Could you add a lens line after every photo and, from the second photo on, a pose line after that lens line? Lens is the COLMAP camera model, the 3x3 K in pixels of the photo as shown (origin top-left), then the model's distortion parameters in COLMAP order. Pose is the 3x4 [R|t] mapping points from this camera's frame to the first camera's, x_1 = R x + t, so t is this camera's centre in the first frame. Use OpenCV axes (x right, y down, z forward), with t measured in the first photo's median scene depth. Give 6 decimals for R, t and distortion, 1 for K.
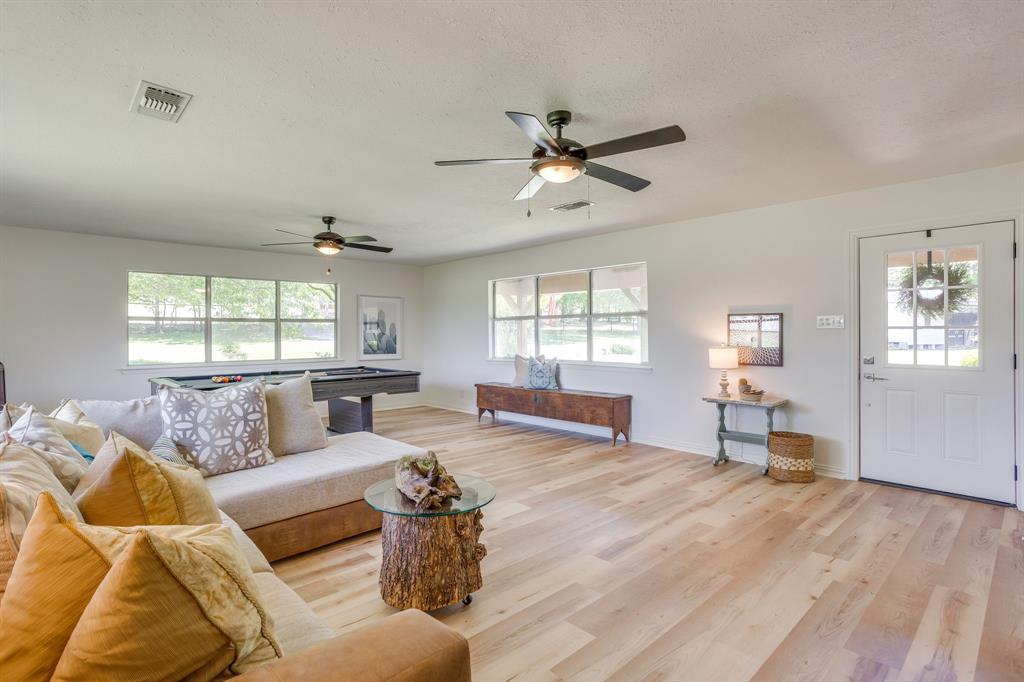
lens RADIAL K [[499.7, 0, 504.2], [0, 499.7, 335.9], [0, 0, 1]] dist [-0.051513, 0.031706]
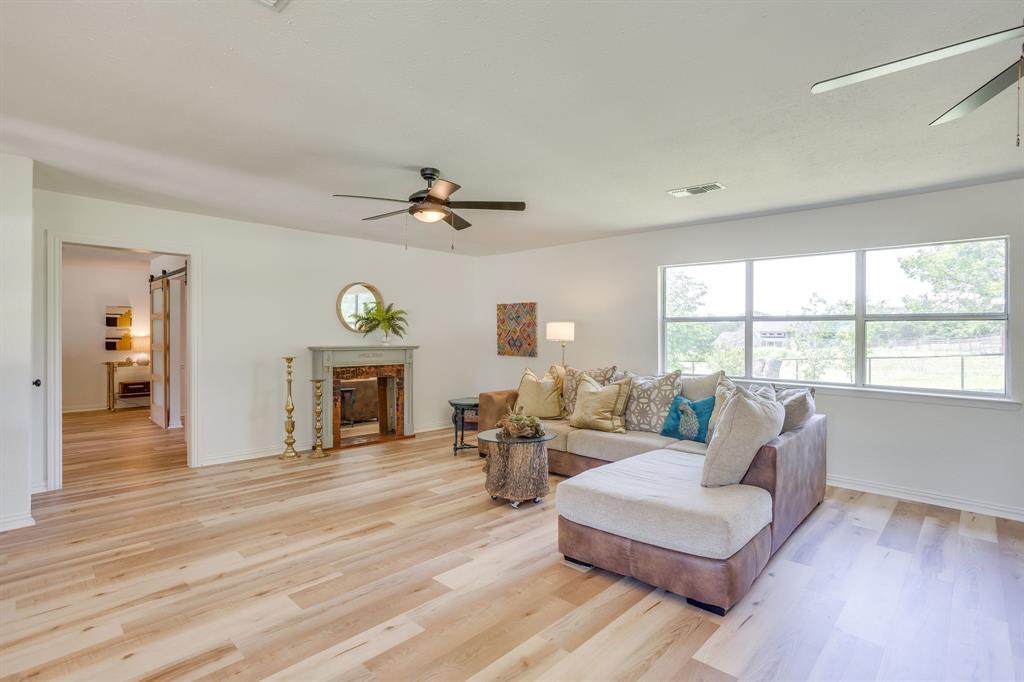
lens RADIAL K [[499.7, 0, 504.2], [0, 499.7, 335.9], [0, 0, 1]] dist [-0.051513, 0.031706]
pose [[-0.998577, -0.004231, -0.053157, -0.008992], [-0.004400, 0.999986, 0.003072, -0.012152], [0.053143, 0.003302, -0.998581, 1.391648]]
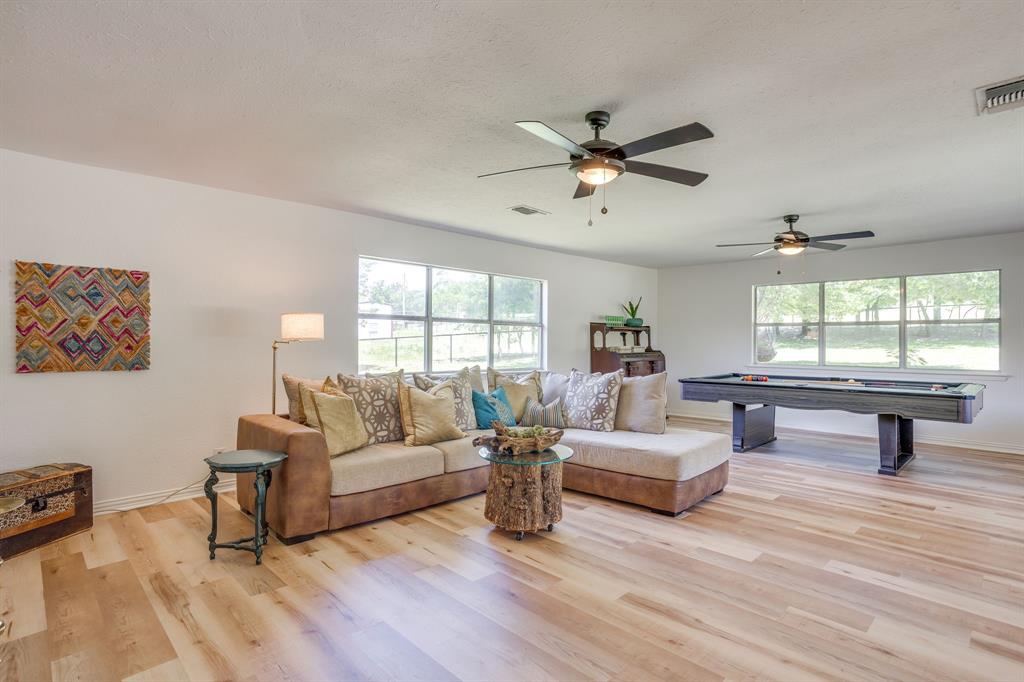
lens RADIAL K [[519.9, 0, 508.0], [0, 519.9, 330.3], [0, 0, 1]] dist [-0.058473, 0.027788]
pose [[0.020017, -0.014540, -0.999694, 0.680978], [-0.005548, 0.999877, -0.014654, -0.001659], [0.999784, 0.005840, 0.019934, 0.481483]]
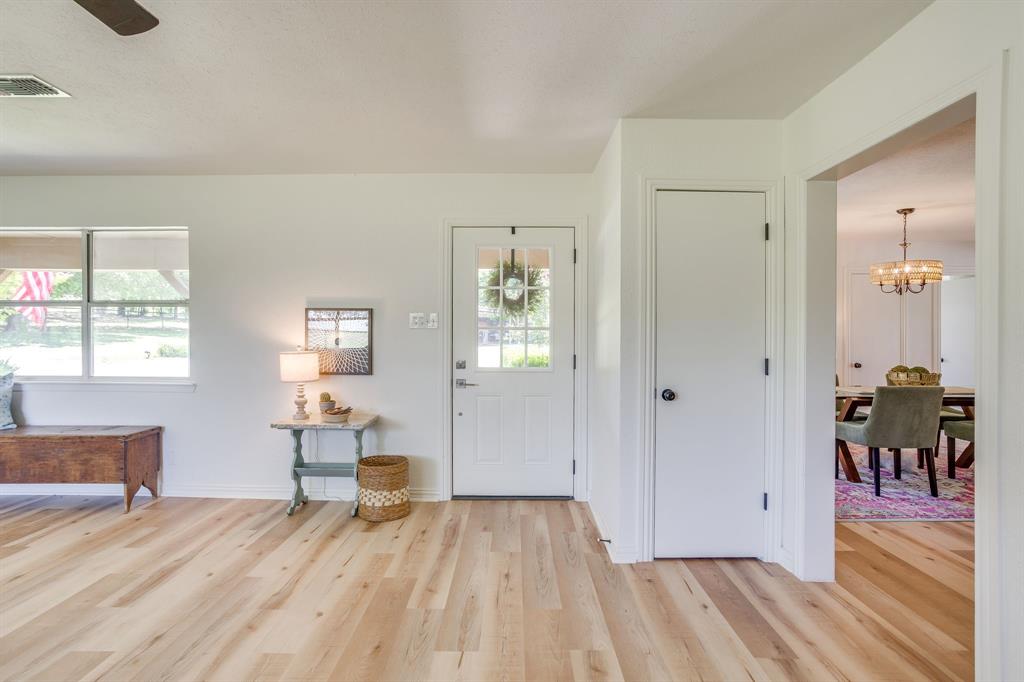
lens RADIAL K [[499.7, 0, 504.2], [0, 499.7, 335.9], [0, 0, 1]] dist [-0.051513, 0.031706]
pose [[0.687628, 0.000210, 0.726063, 0.123316], [-0.002218, 0.999996, 0.001811, -0.003708], [-0.726060, -0.002856, 0.687625, 0.287928]]
